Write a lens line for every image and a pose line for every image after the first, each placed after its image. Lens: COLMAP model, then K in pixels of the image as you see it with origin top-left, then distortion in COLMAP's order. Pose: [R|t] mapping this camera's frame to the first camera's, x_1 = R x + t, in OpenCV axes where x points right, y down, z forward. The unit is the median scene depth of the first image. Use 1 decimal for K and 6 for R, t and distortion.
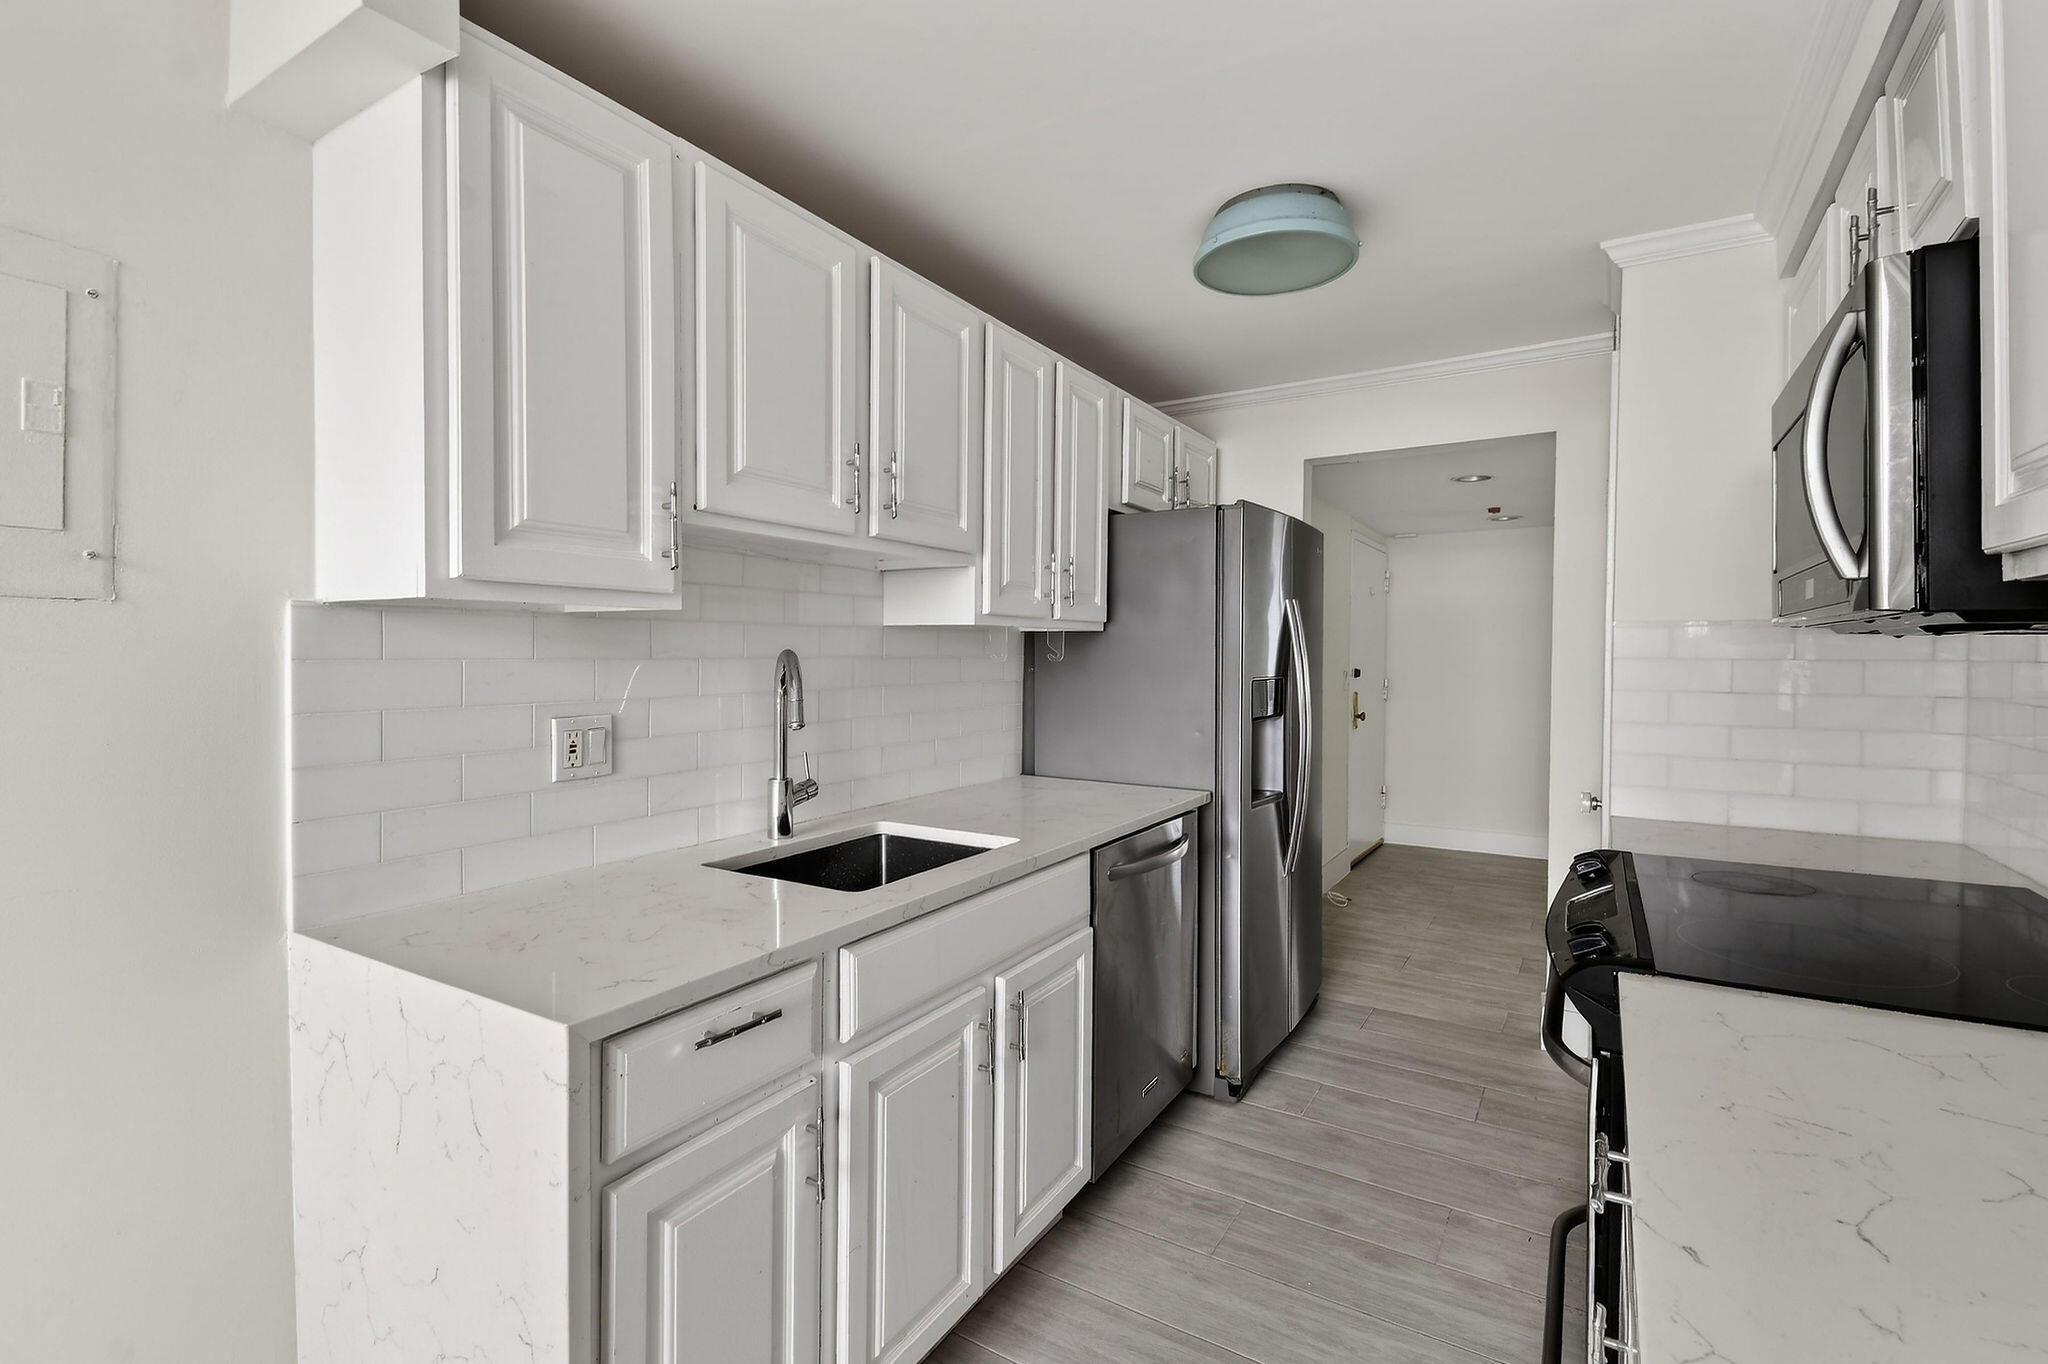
lens RADIAL K [[918.6, 0, 1016.0], [0, 918.6, 664.4], [0, 0, 1]] dist [0.018397, -0.008983]
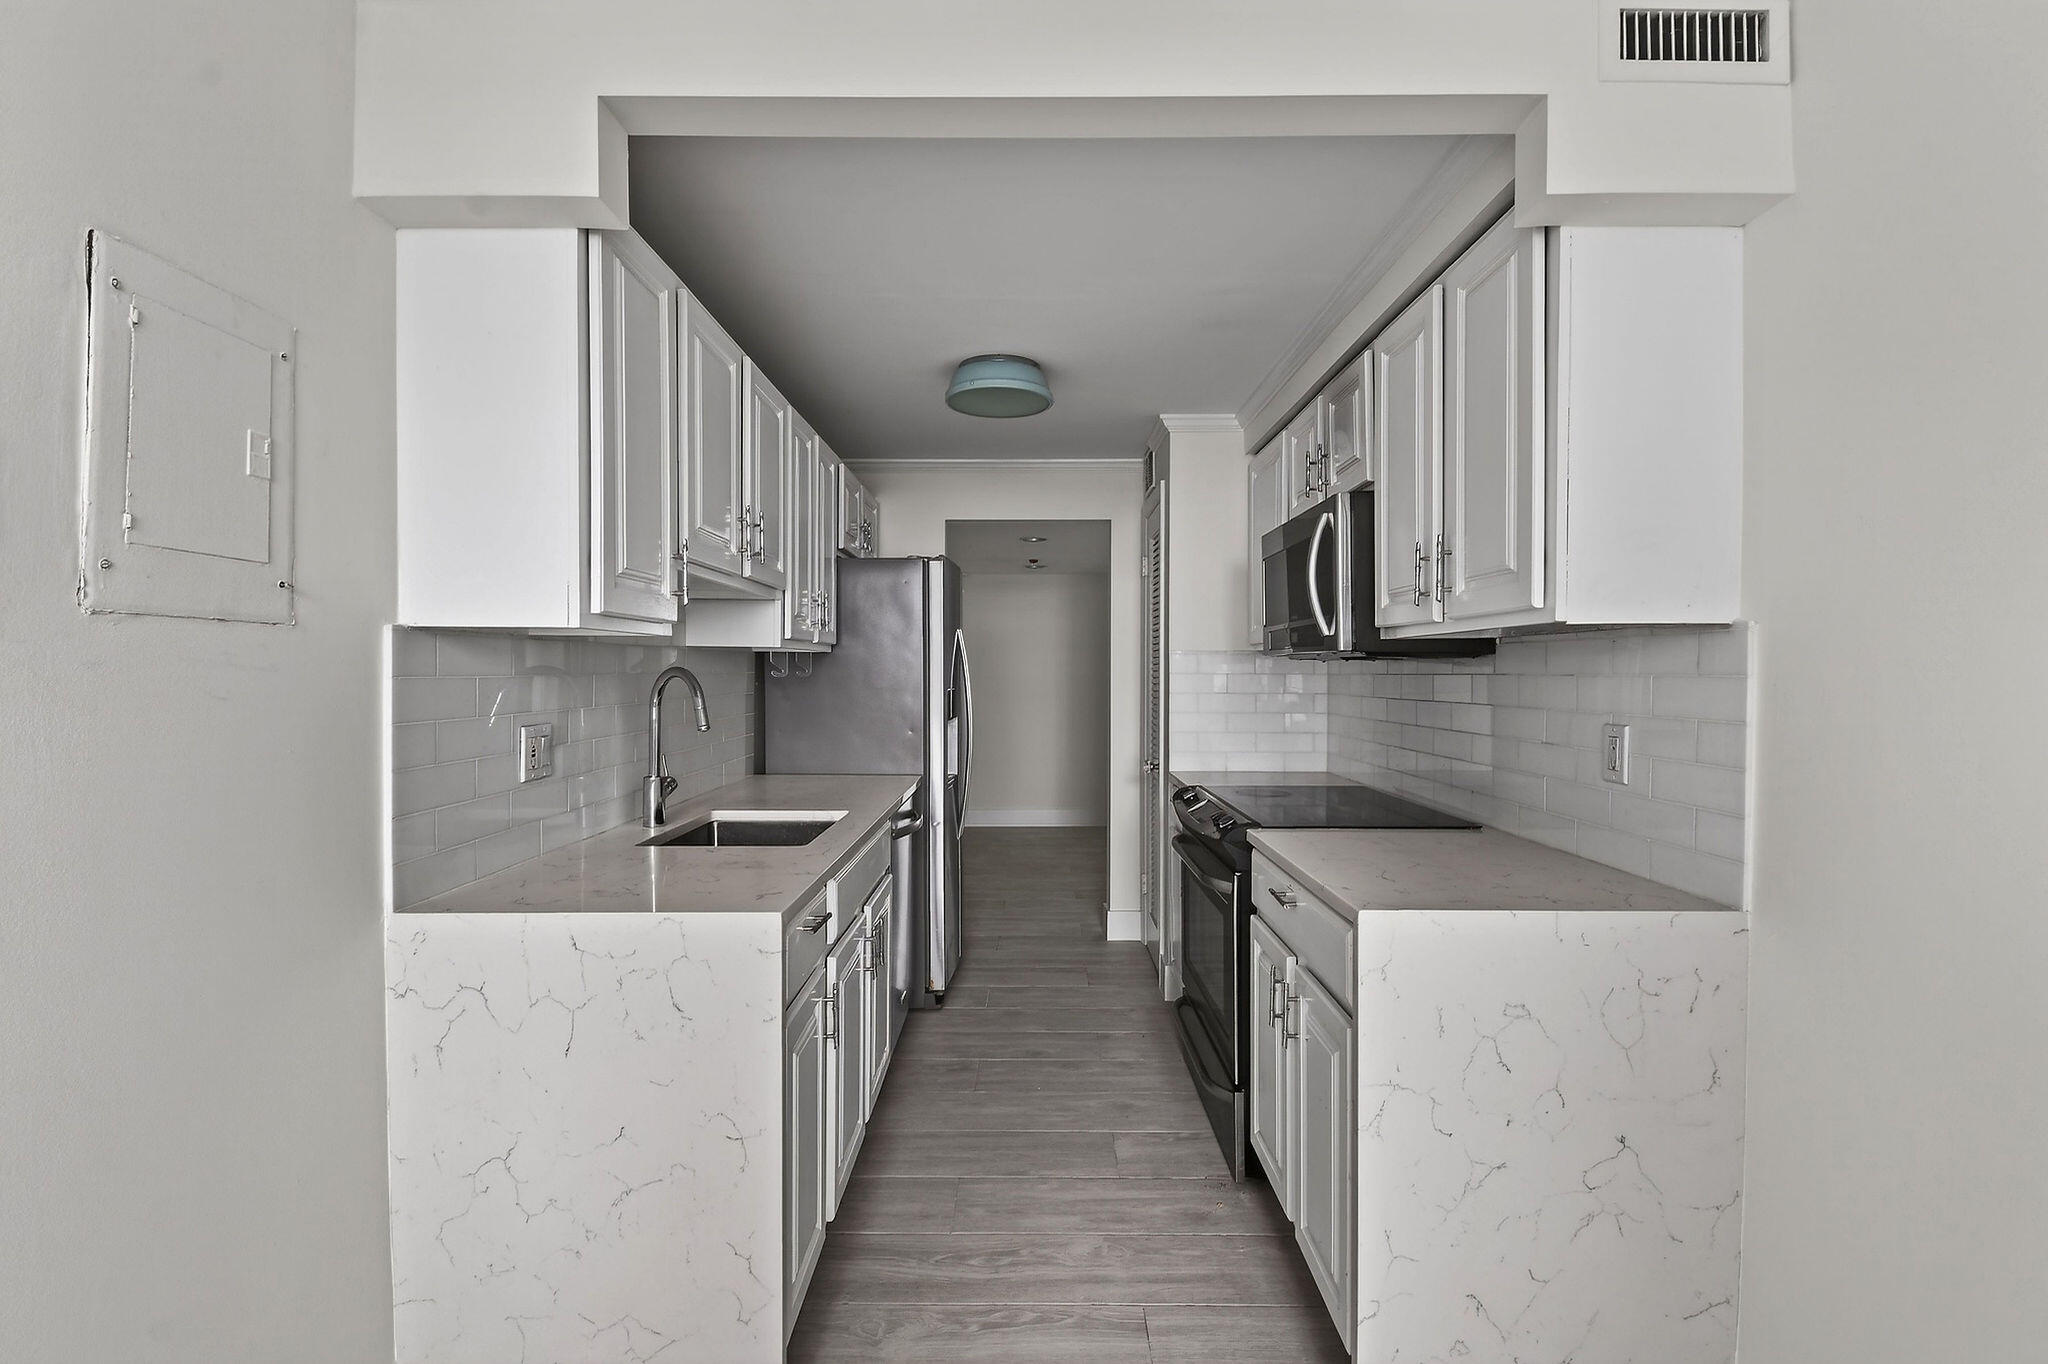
lens RADIAL K [[918.6, 0, 1022.5], [0, 918.6, 674.2], [0, 0, 1]] dist [0.018397, -0.008983]
pose [[0.849326, -0.002613, 0.527862, -0.414437], [0.007090, 0.999954, -0.006458, 0.002953], [-0.527821, 0.009227, 0.849305, -0.222921]]
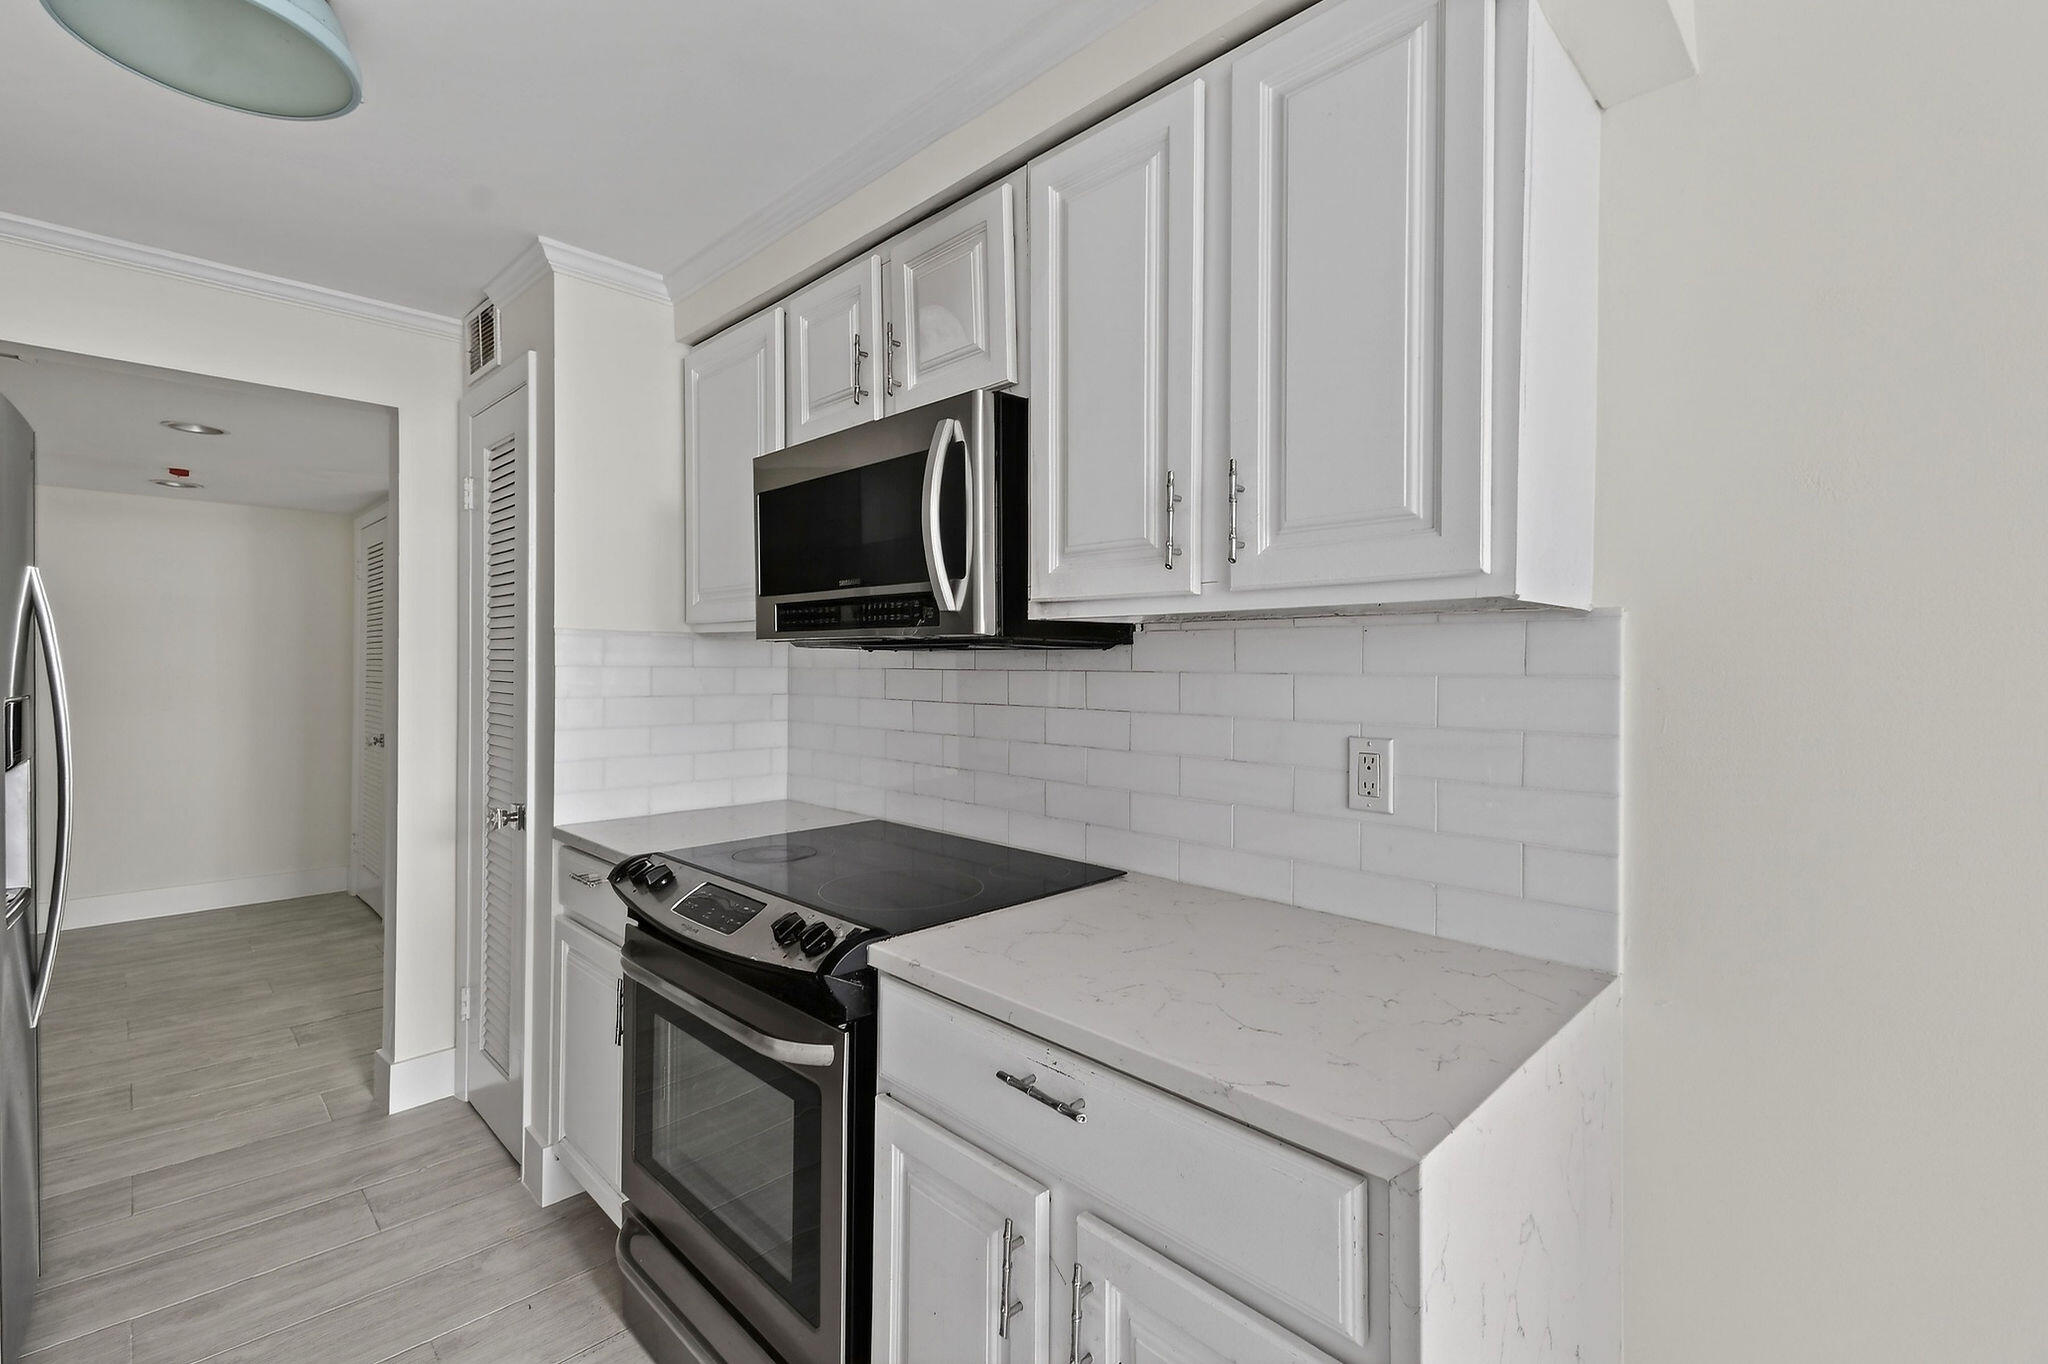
lens RADIAL K [[918.6, 0, 1052.1], [0, 918.6, 662.4], [0, 0, 1]] dist [0.018397, -0.008983]
pose [[0.210011, 0.004804, 0.977687, -0.203818], [0.002365, 0.999983, -0.005422, -0.002824], [-0.977696, 0.003451, 0.209996, 0.277649]]
